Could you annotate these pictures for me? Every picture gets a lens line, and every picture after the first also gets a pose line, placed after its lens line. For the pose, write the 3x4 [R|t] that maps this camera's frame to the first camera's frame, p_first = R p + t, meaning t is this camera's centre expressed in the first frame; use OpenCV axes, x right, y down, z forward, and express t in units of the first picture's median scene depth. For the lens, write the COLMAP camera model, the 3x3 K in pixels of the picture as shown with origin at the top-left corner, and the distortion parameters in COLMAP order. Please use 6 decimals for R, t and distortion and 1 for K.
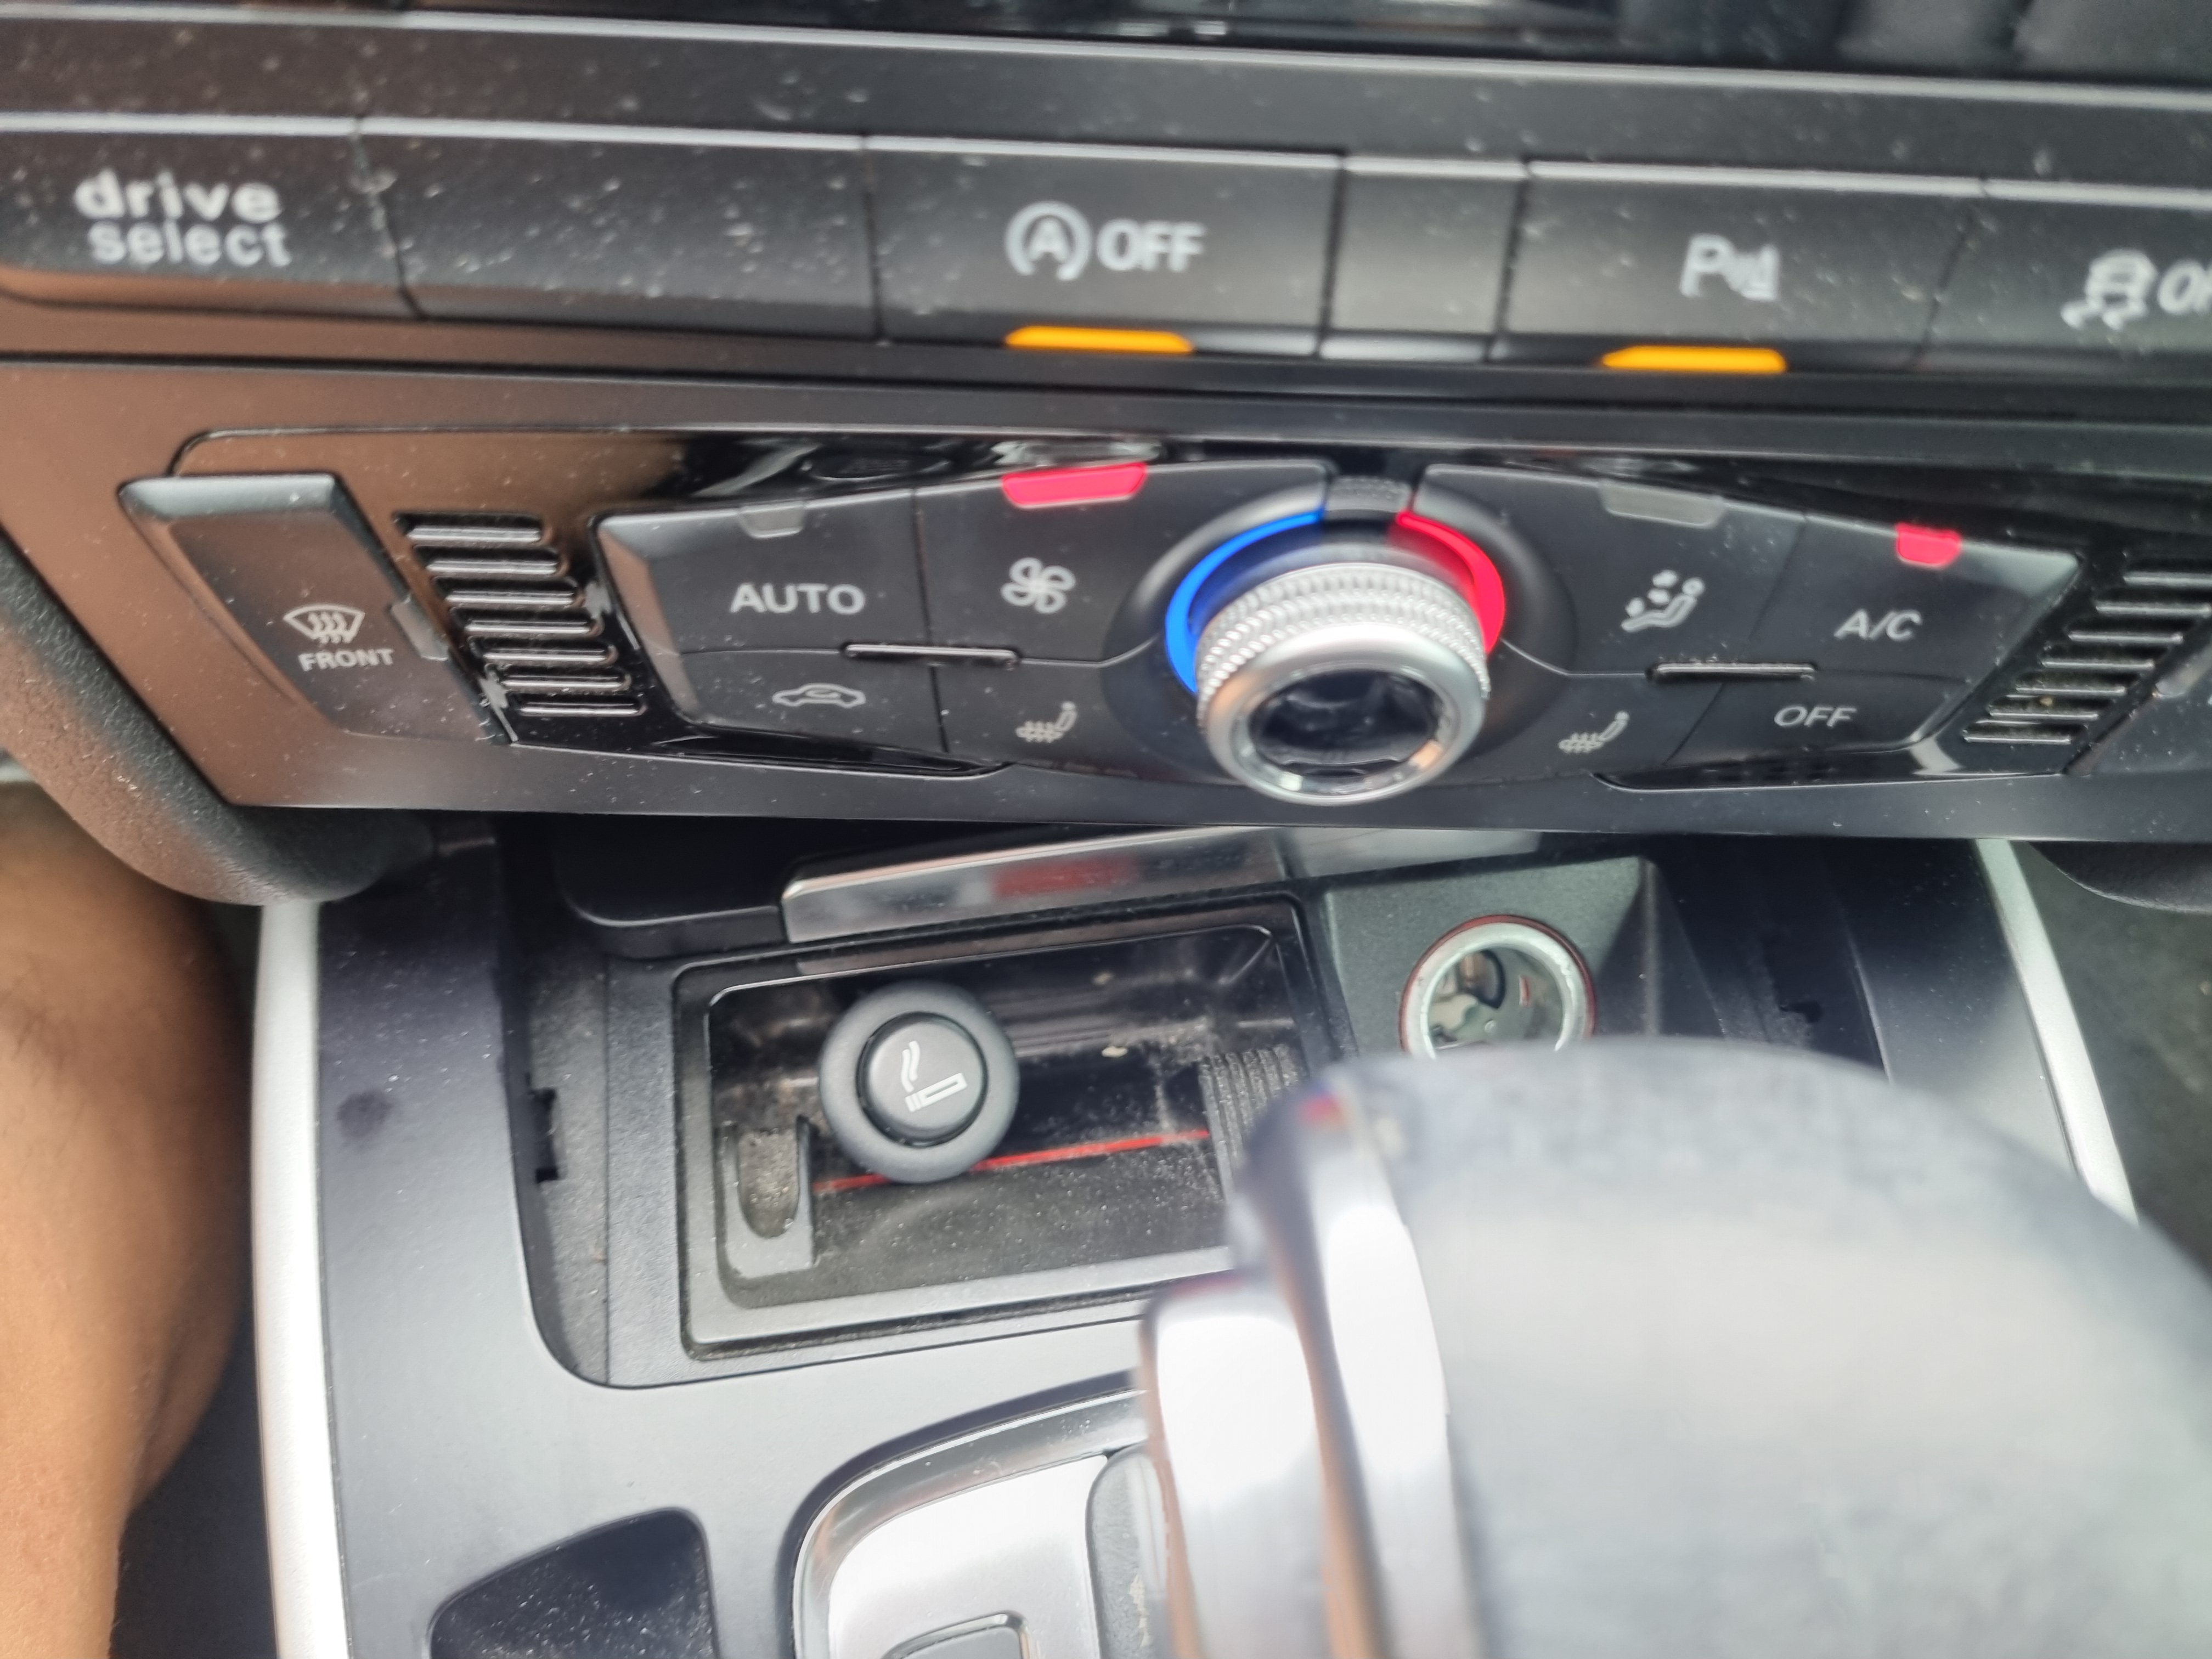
lens RADIAL K [[1740.8, 0, 1138.7], [0, 1740.8, 820.0], [0, 0, 1]] dist [0.008095, -0.033523]
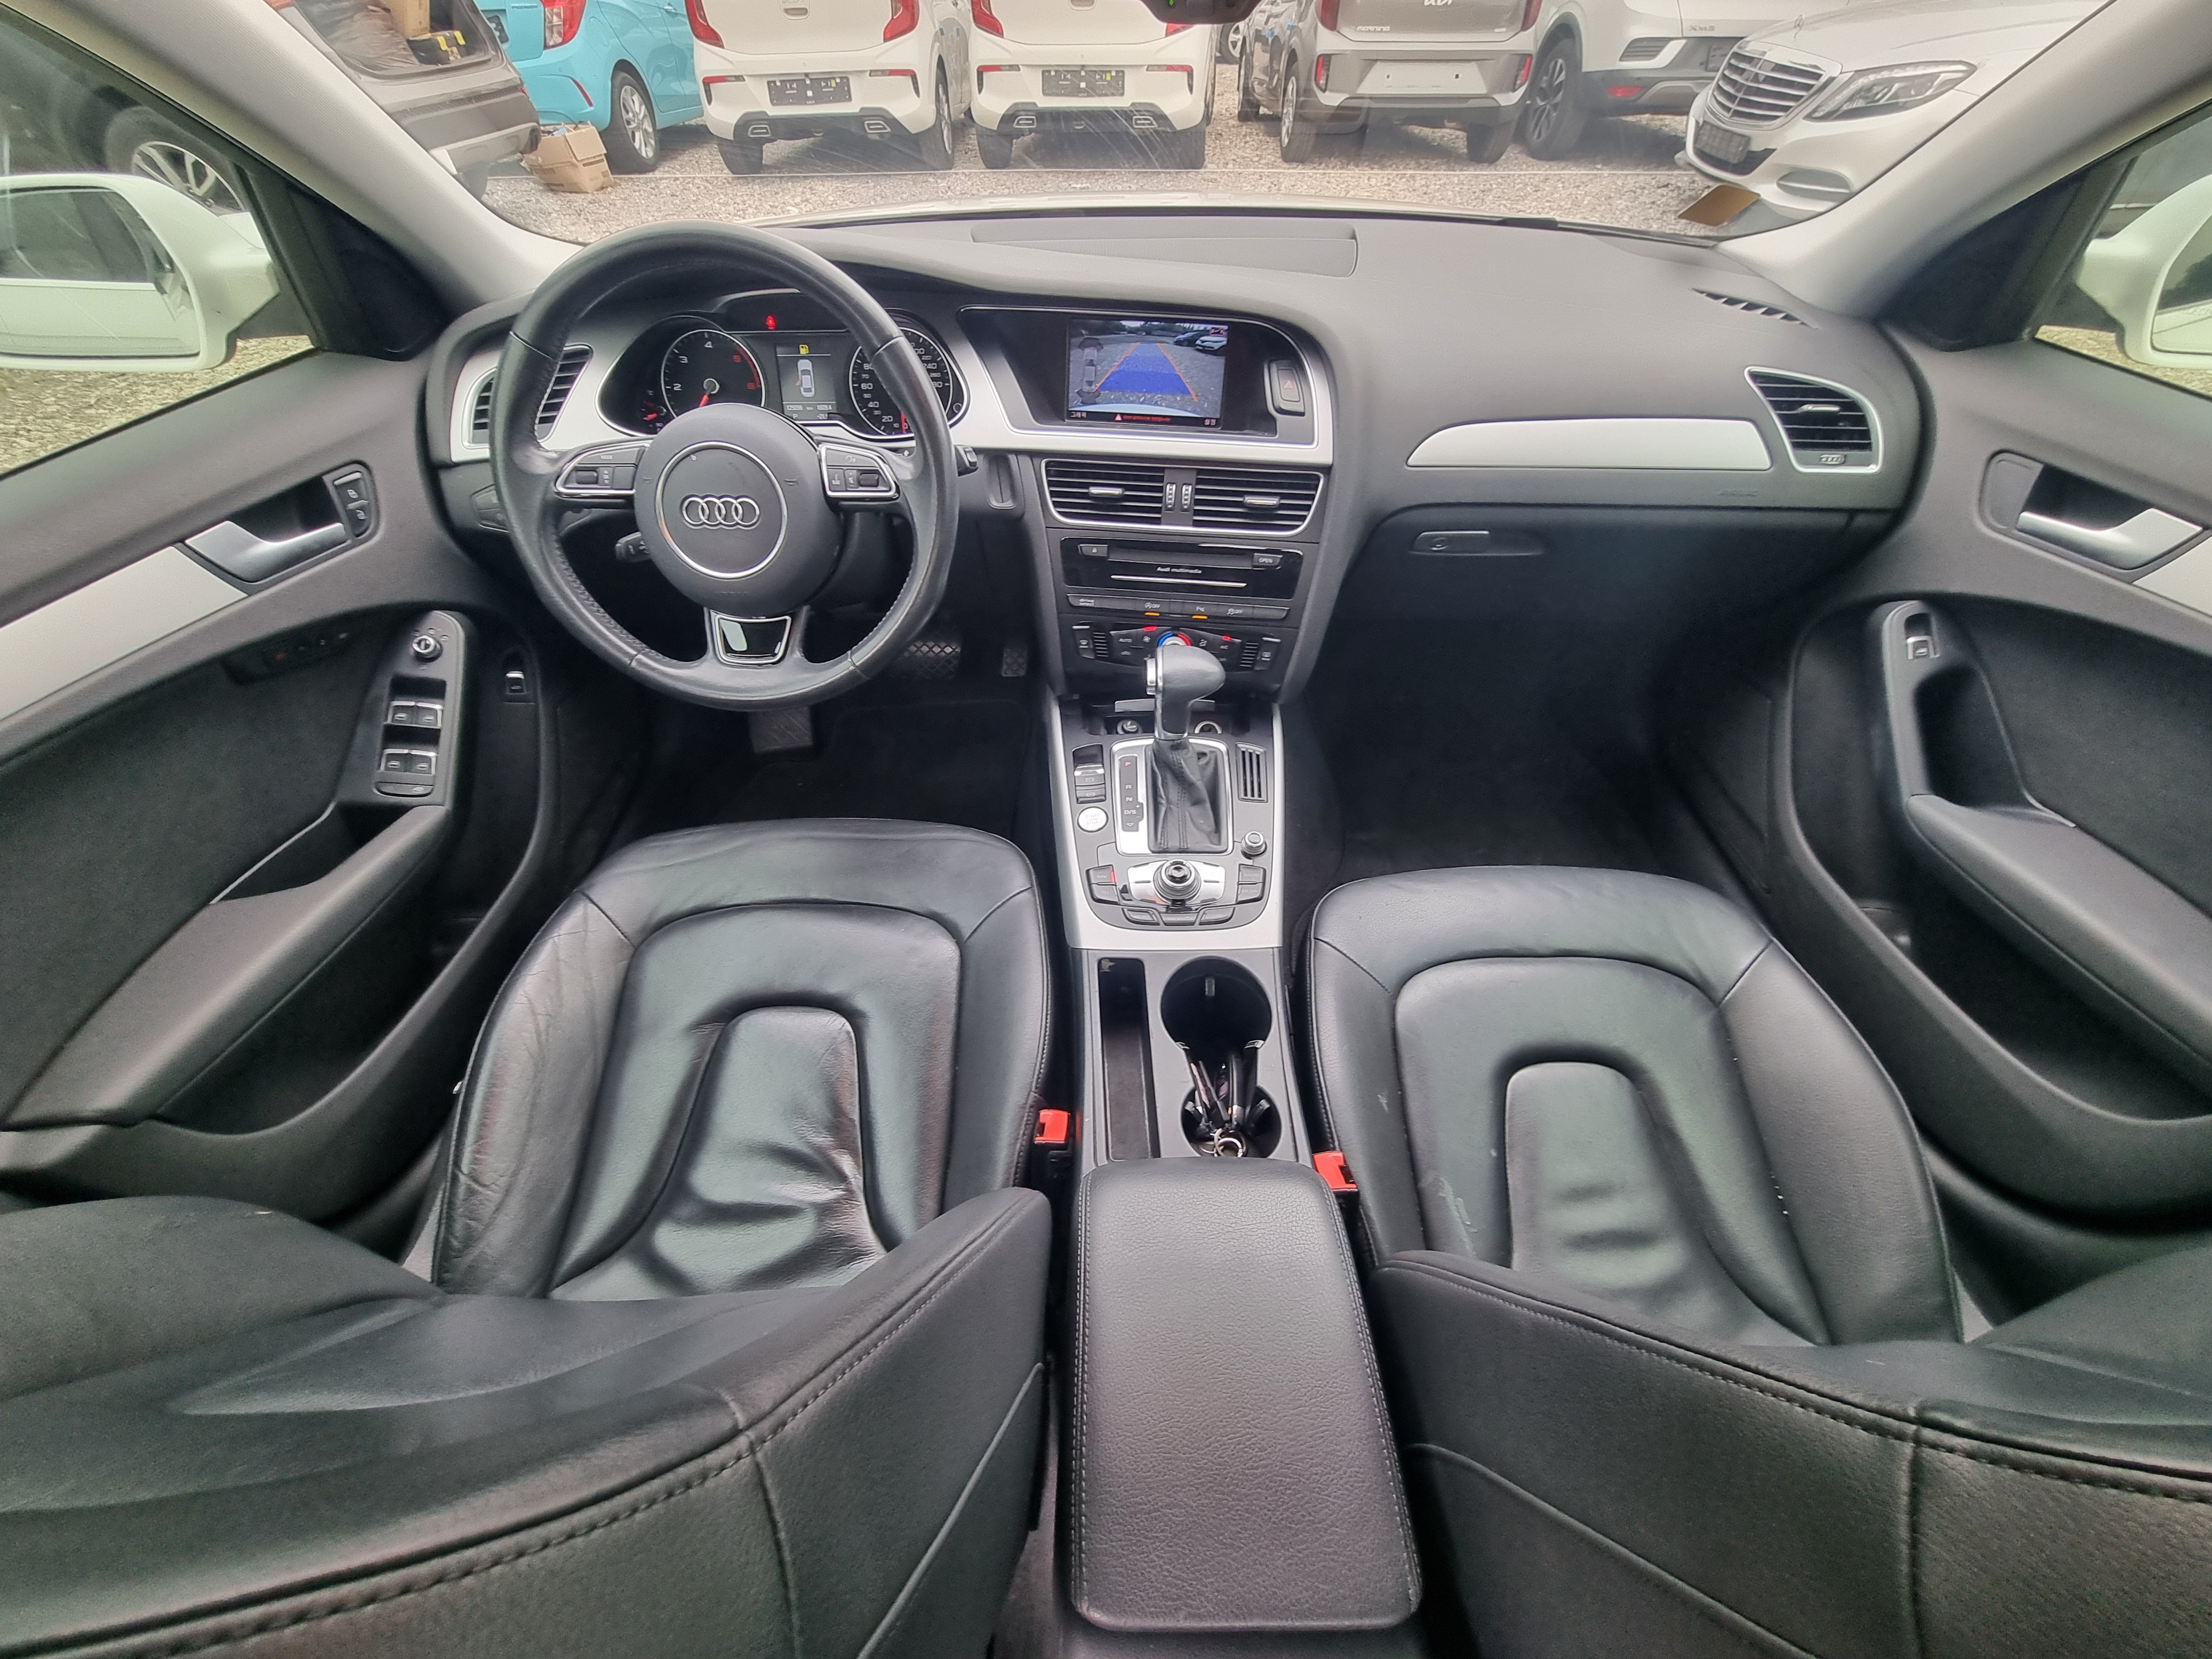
lens RADIAL K [[898.2, 0, 1099.8], [0, 898.2, 831.8], [0, 0, 1]] dist [-0.002944, 0.000099]
pose [[0.983940, 0.055197, -0.169752, 0.709020], [-0.108030, 0.941190, -0.320141, 2.973455], [0.142098, 0.333338, 0.932037, -4.104976]]
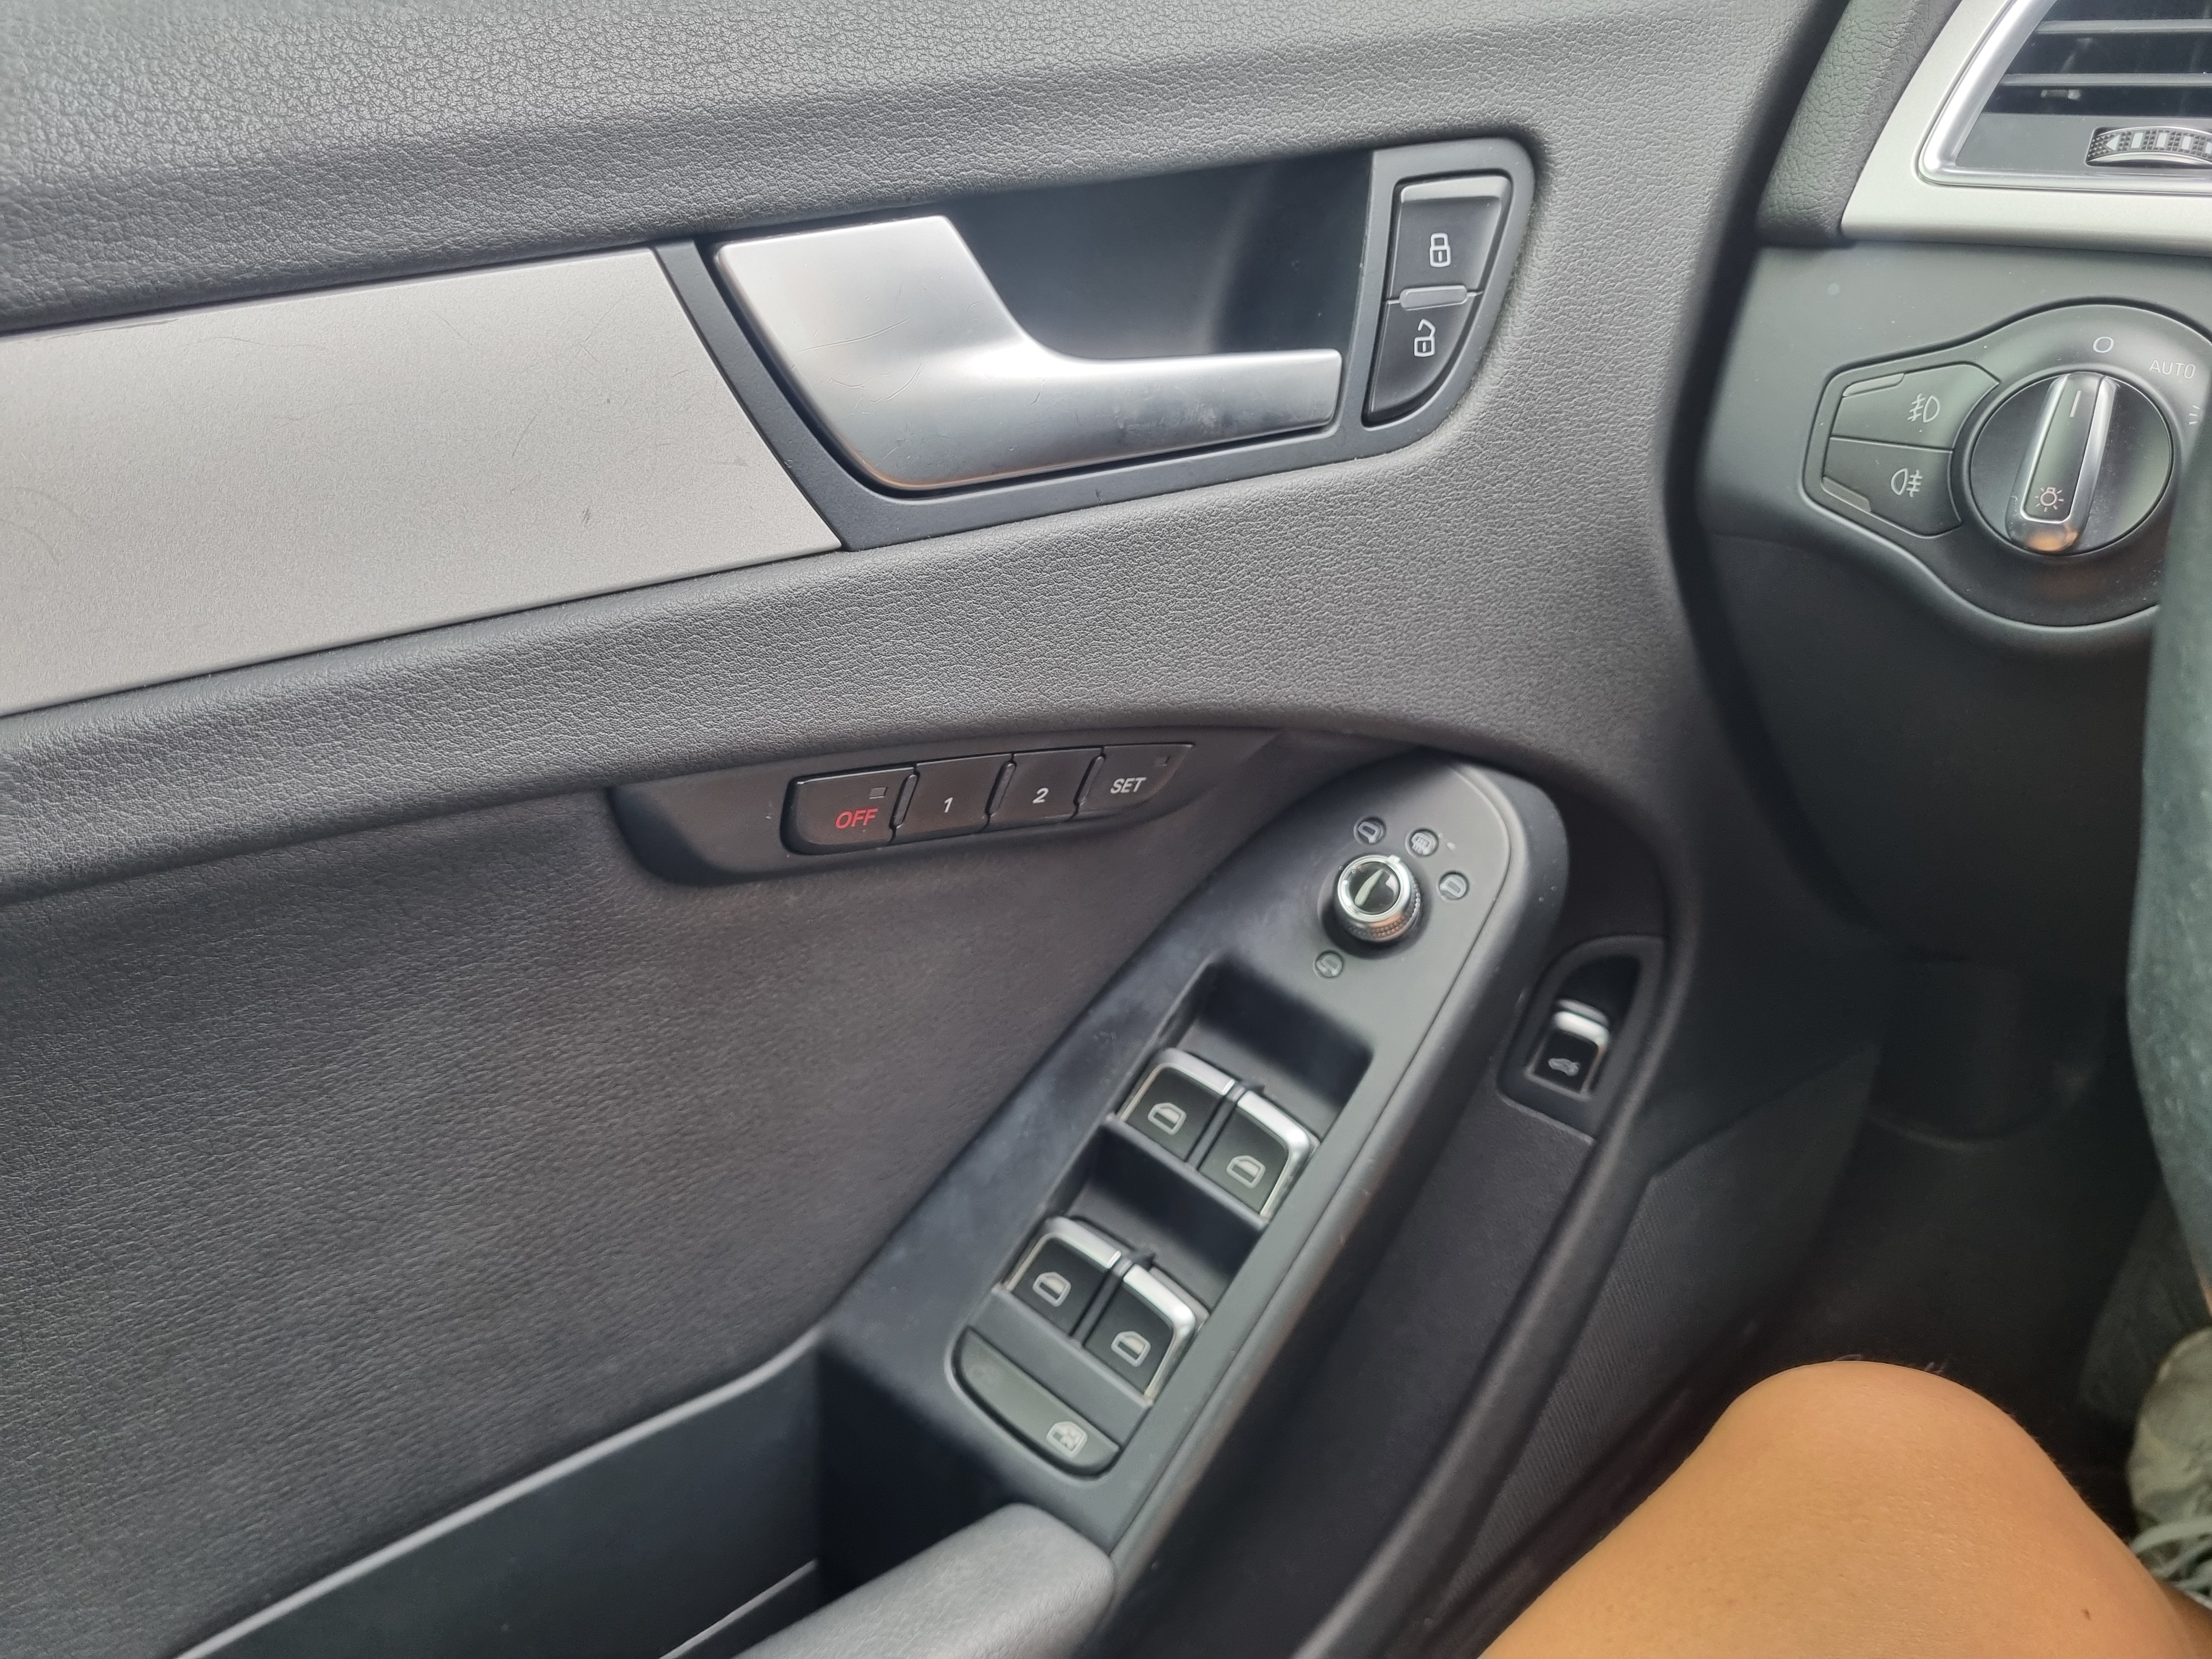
lens RADIAL K [[1684.9, 0, 1106.0], [0, 1684.9, 829.5], [0, 0, 1]] dist [-0.004477, -0.016308]
pose [[0.515968, 0.333429, -0.789051, -2.564683], [-0.698915, 0.696446, -0.162730, 1.241115], [0.495272, 0.635444, 0.592382, -1.723873]]
